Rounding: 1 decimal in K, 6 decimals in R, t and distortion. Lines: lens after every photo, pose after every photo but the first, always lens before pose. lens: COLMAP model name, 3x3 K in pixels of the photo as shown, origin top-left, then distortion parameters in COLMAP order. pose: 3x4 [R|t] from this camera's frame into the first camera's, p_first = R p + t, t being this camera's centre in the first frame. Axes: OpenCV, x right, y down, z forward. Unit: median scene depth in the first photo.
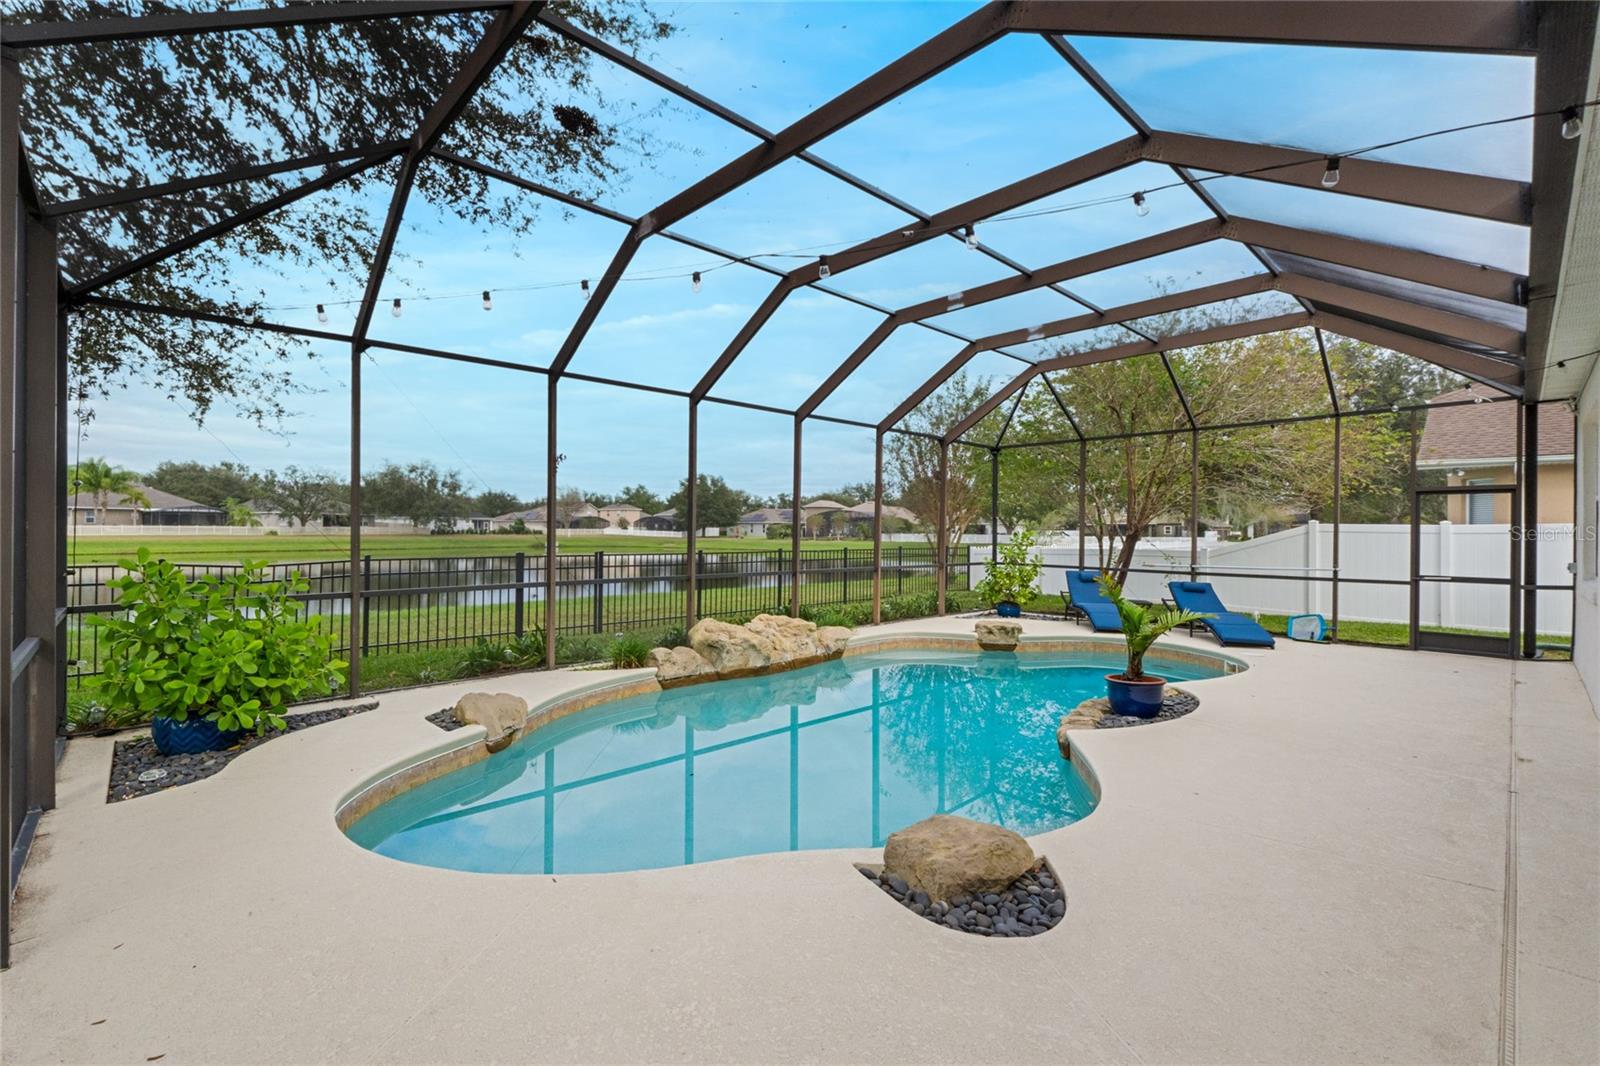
lens RADIAL K [[704.4, 0, 800.0], [0, 704.4, 533.0], [0, 0, 1]] dist [-0.004146, -0.000339]
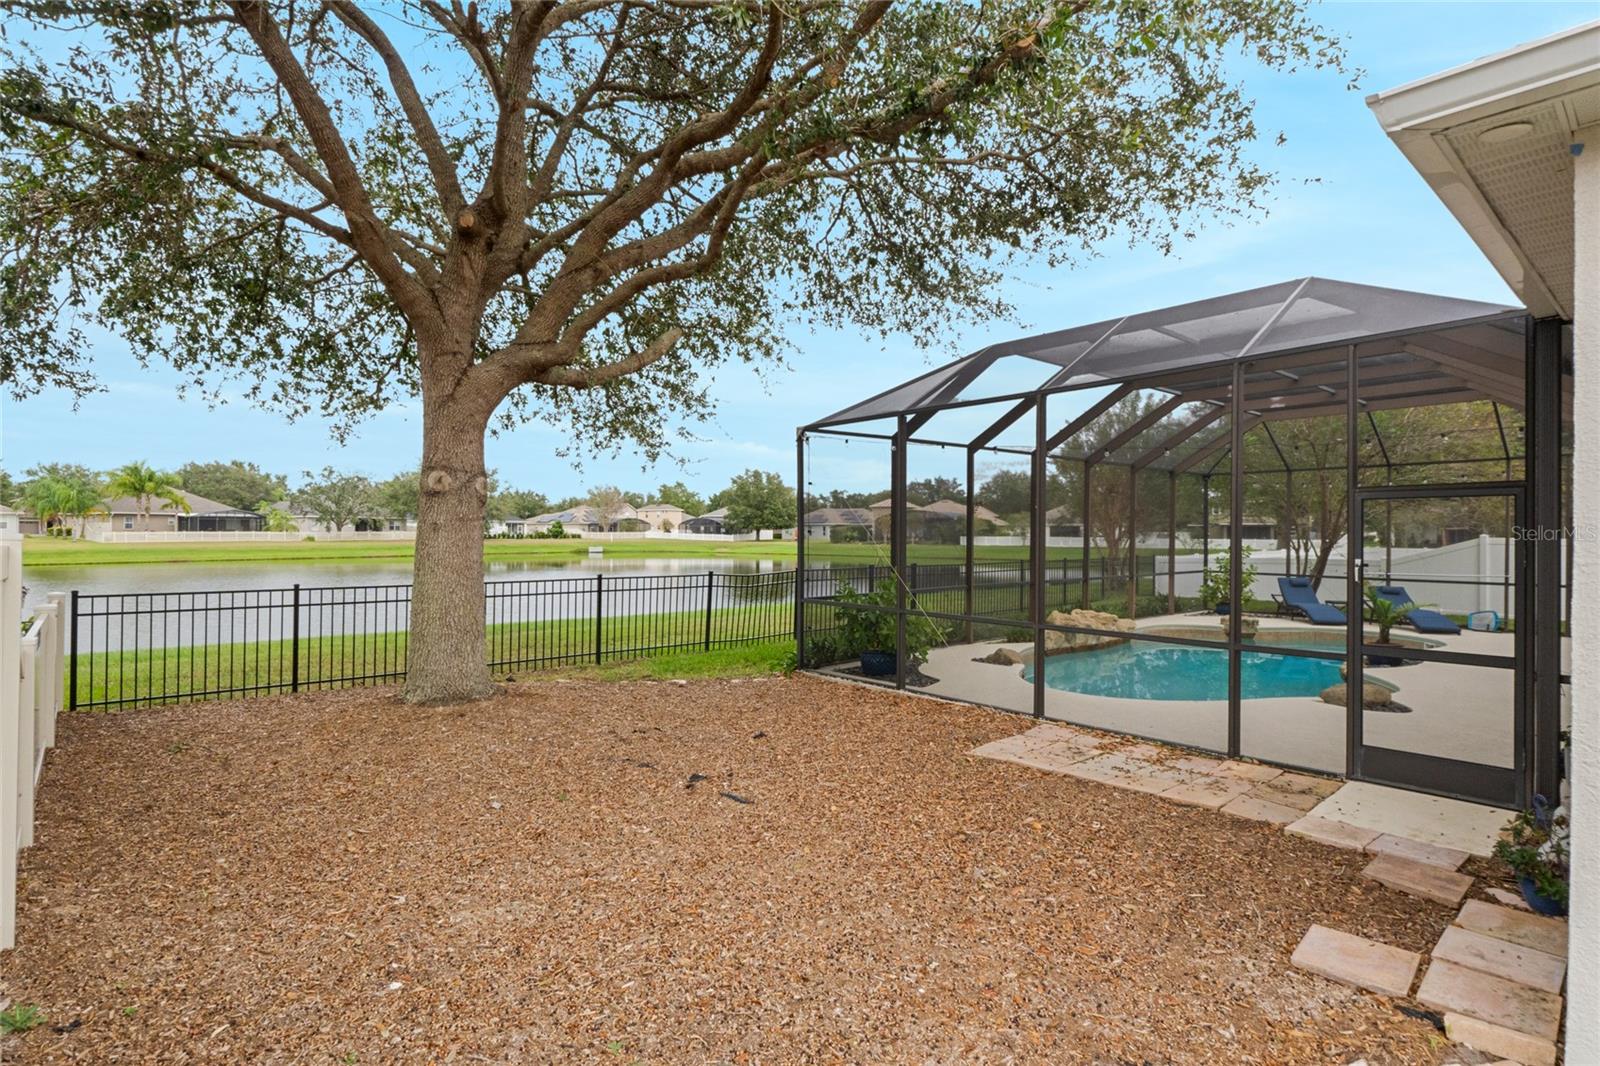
lens RADIAL K [[821.9, 0, 800.0], [0, 821.9, 533.0], [0, 0, 1]] dist [0.001387, 0.000488]
pose [[0.999049, -0.004141, -0.043396, -0.050304], [0.004086, 0.999991, -0.001350, -0.003324], [0.043401, 0.001171, 0.999057, -0.060864]]
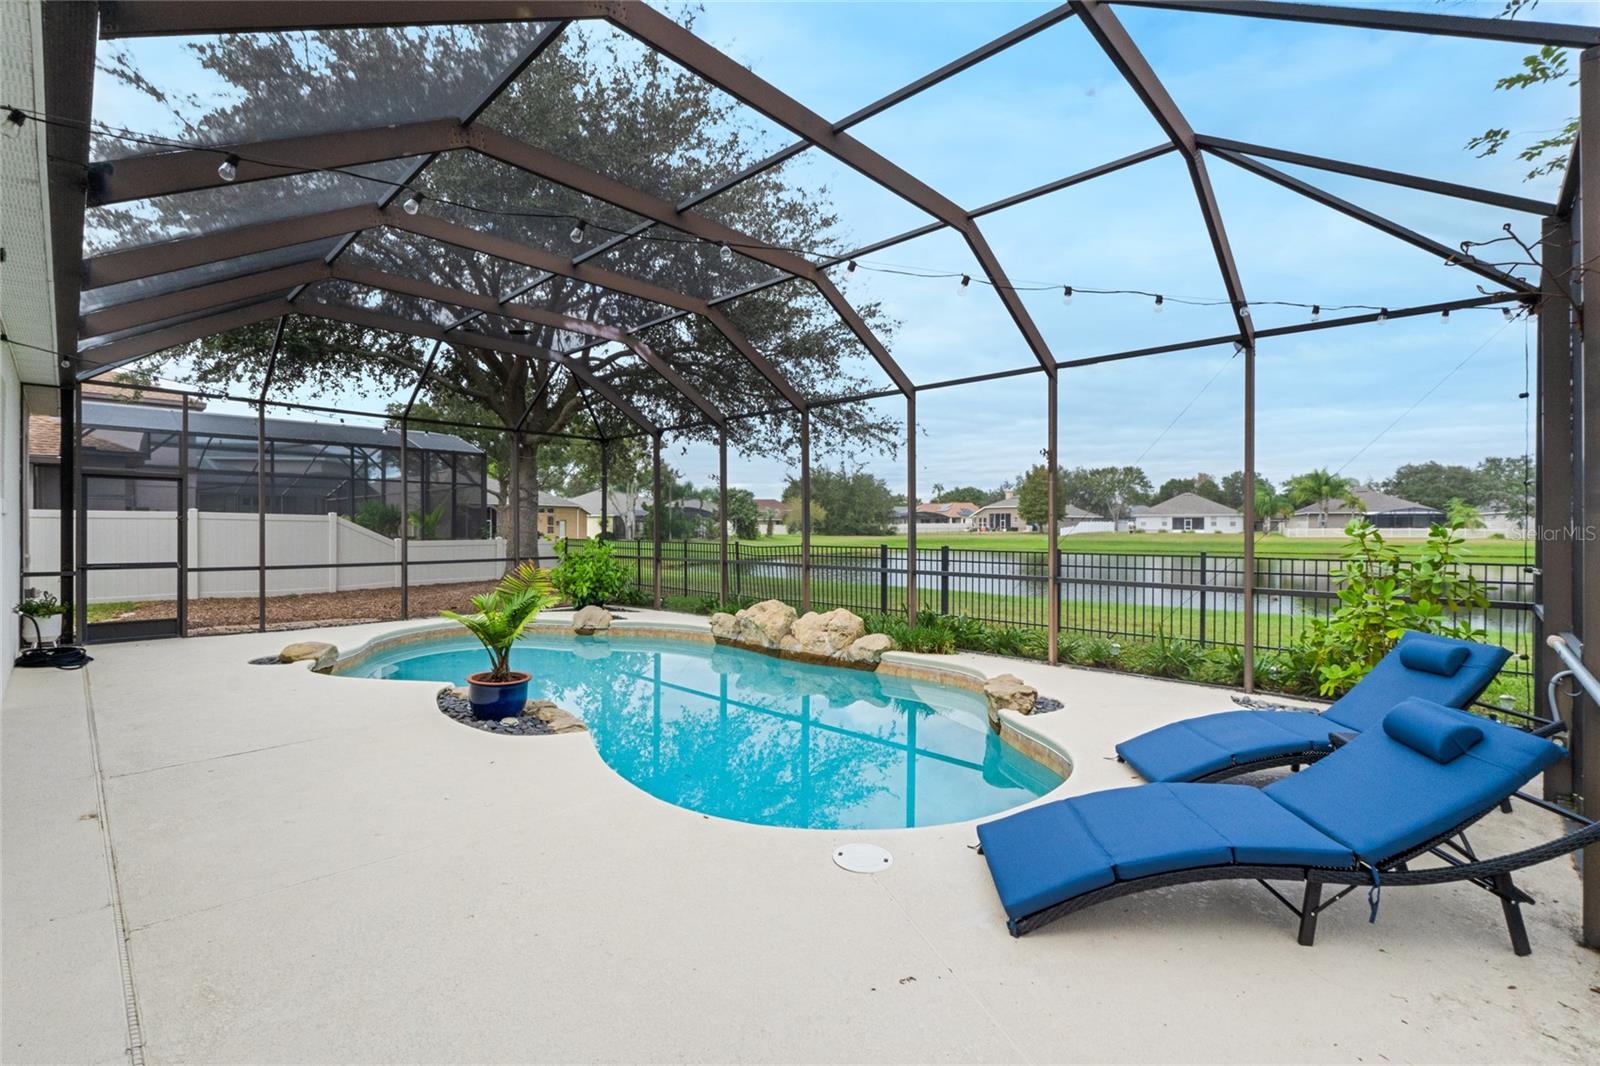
lens RADIAL K [[704.4, 0, 800.0], [0, 704.4, 533.0], [0, 0, 1]] dist [-0.004146, -0.000339]
pose [[0.036262, 0.000948, -0.999342, 0.092608], [-0.005752, 0.999983, 0.000740, 0.000936], [0.999326, 0.005721, 0.036267, 0.089661]]
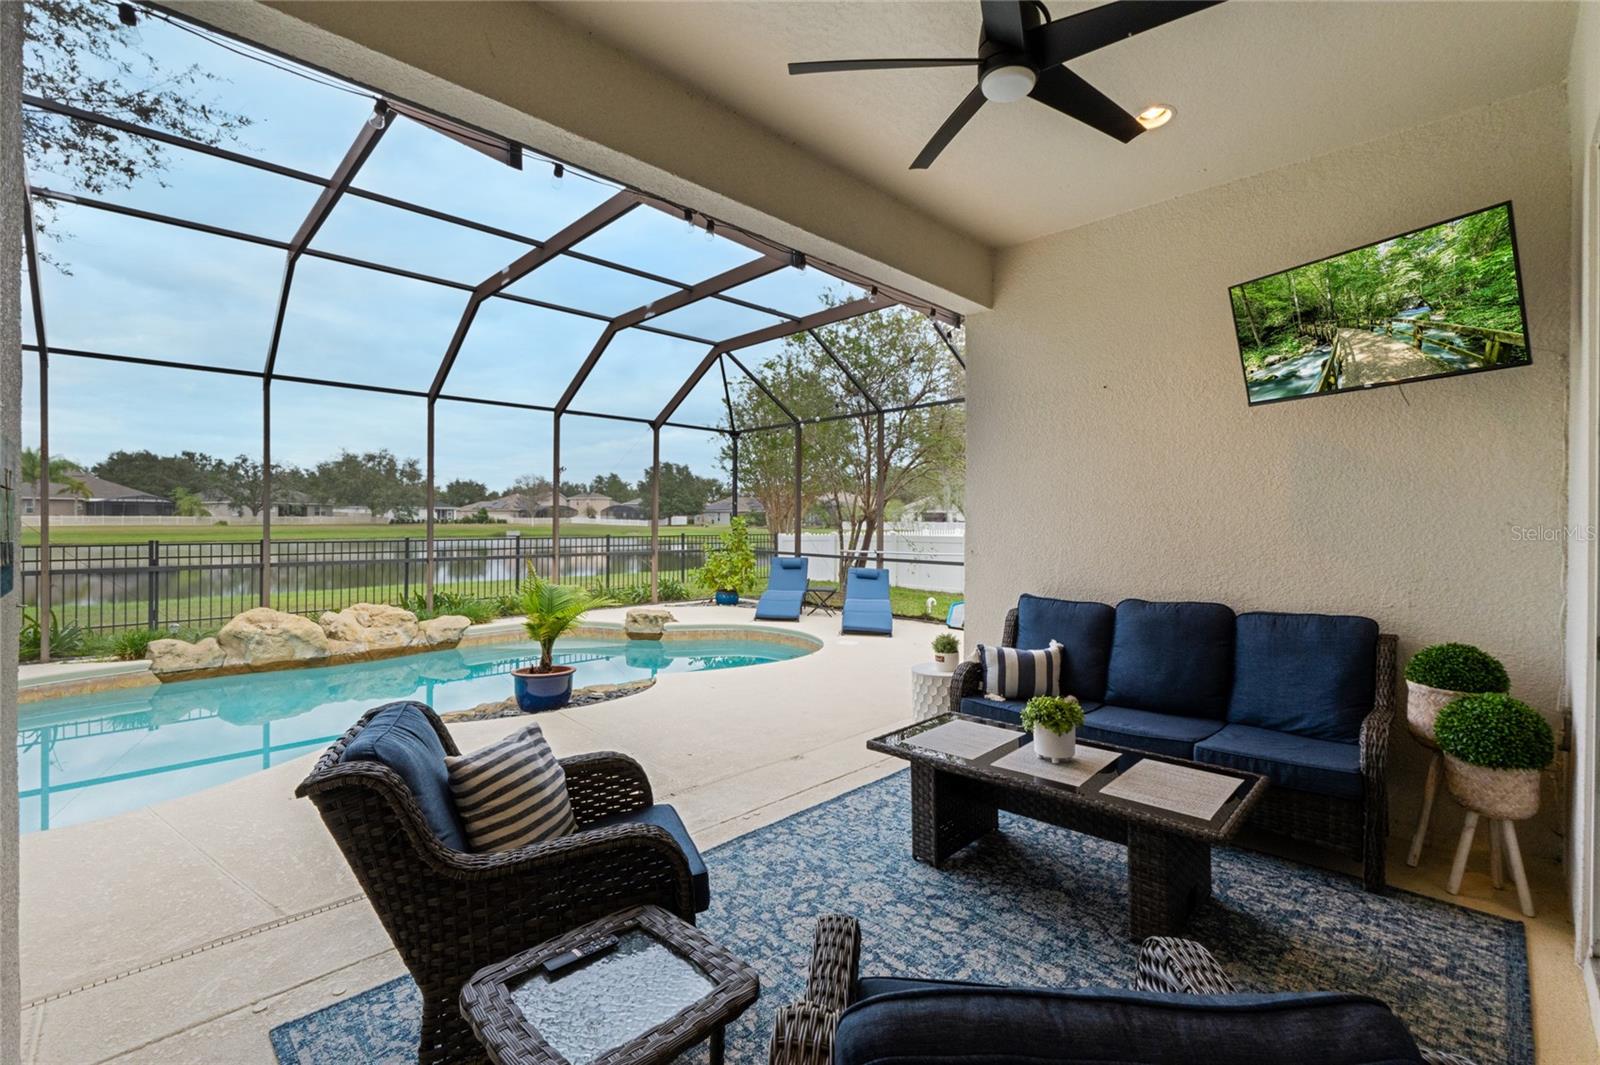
lens RADIAL K [[704.4, 0, 800.0], [0, 704.4, 532.5], [0, 0, 1]] dist [-0.004146, -0.000339]
pose [[0.999963, -0.003518, 0.007815, 0.052719], [0.003396, 0.999874, 0.015496, 0.000769], [-0.007869, -0.015469, 0.999849, 0.004769]]
